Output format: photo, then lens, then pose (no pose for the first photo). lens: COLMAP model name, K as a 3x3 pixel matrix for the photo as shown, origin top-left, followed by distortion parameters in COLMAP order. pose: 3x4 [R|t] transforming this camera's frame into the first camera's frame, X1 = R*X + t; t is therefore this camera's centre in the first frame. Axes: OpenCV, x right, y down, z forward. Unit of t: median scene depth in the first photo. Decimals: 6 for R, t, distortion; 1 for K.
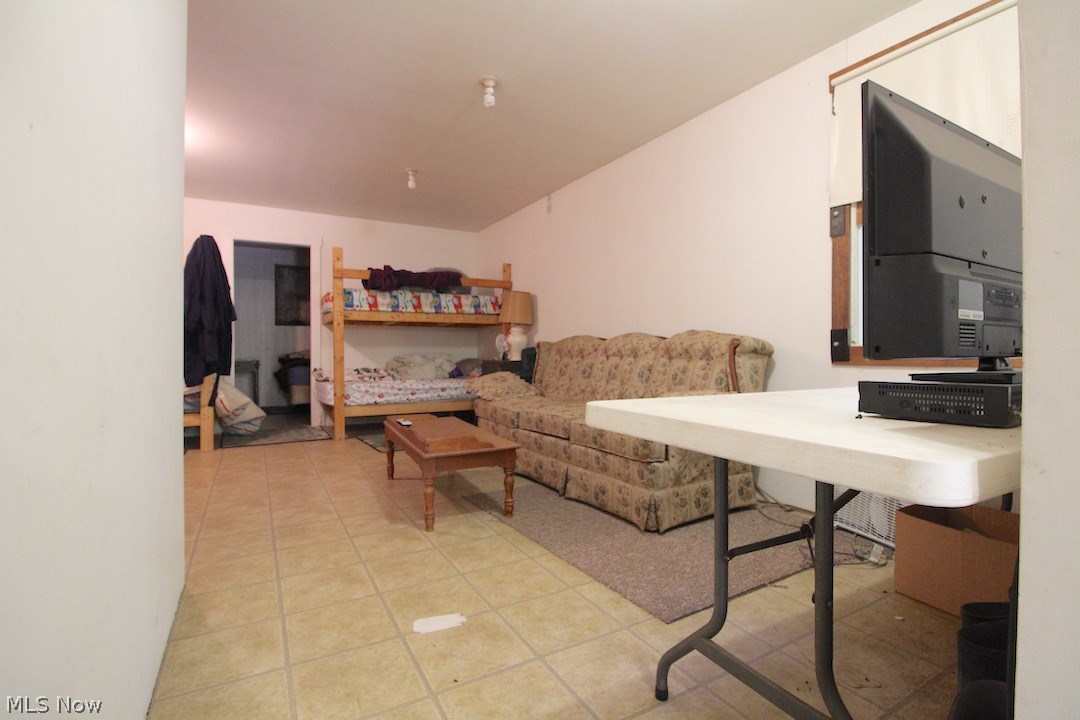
lens RADIAL K [[502.0, 0, 540.6], [0, 502.0, 356.6], [0, 0, 1]] dist [-0.006286, -0.000332]
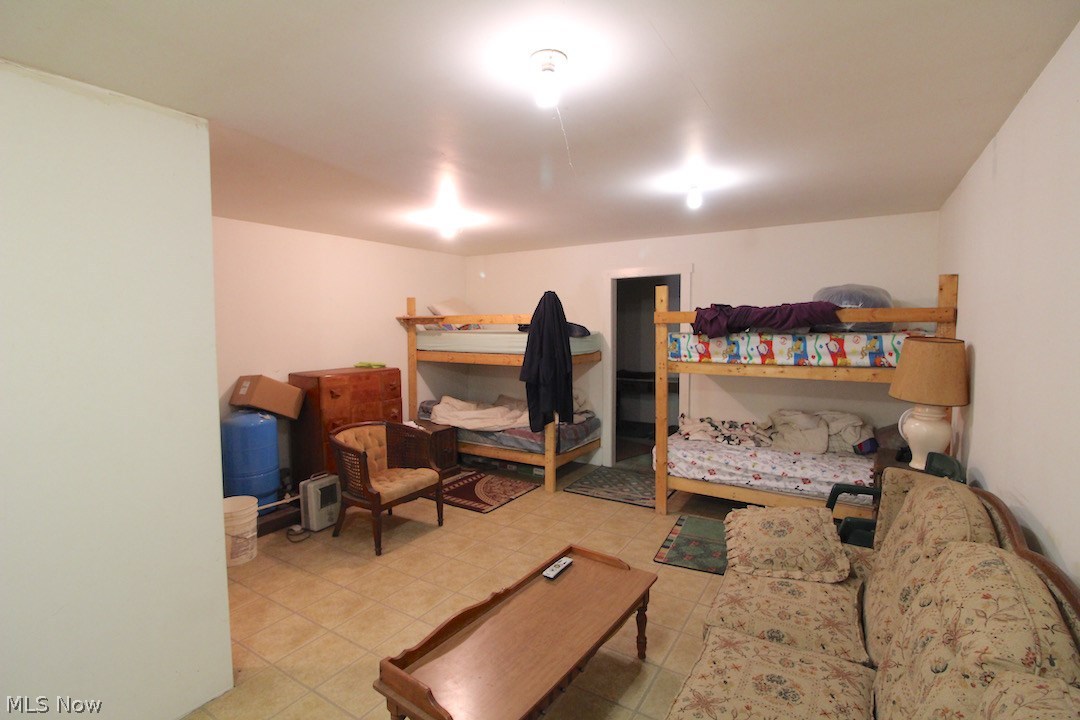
lens RADIAL K [[502.0, 0, 540.1], [0, 502.0, 358.4], [0, 0, 1]] dist [-0.006286, -0.000332]
pose [[0.478764, 0.055977, -0.876157, 0.214463], [-0.008510, 0.998214, 0.059125, -0.135246], [0.877902, -0.020851, 0.478386, 0.392622]]
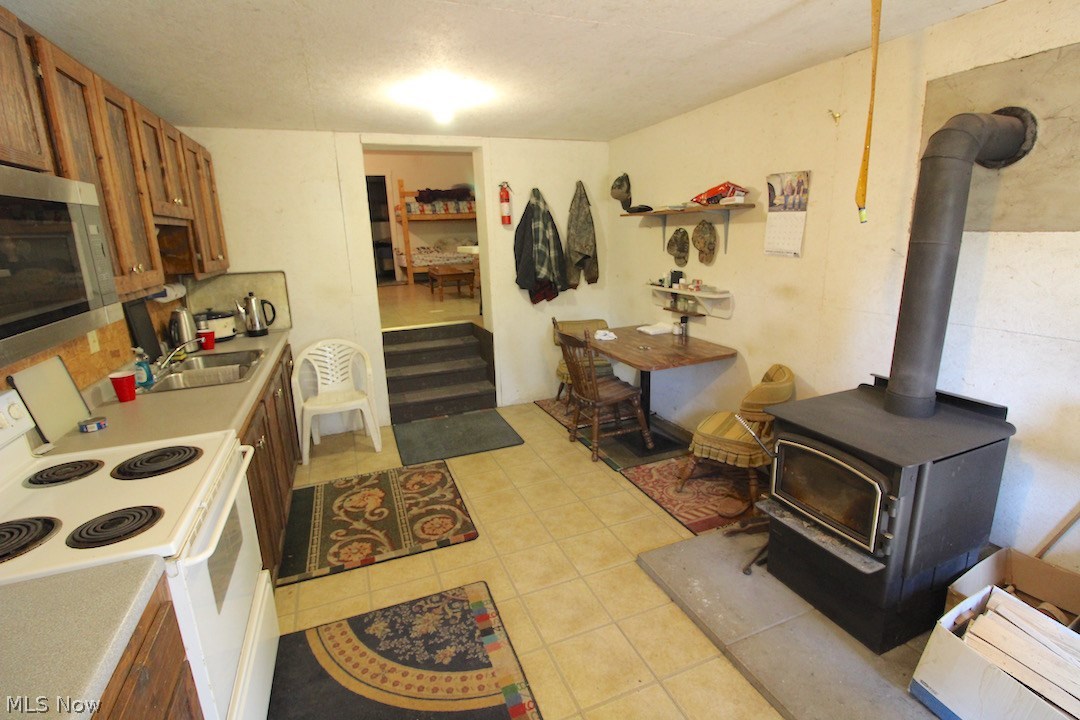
lens RADIAL K [[502.0, 0, 541.6], [0, 502.0, 355.4], [0, 0, 1]] dist [-0.006286, -0.000332]
pose [[0.989964, -0.002194, -0.141299, 0.339192], [0.034472, 0.973424, 0.226401, 0.010623], [0.137047, -0.229000, 0.963731, -0.785845]]
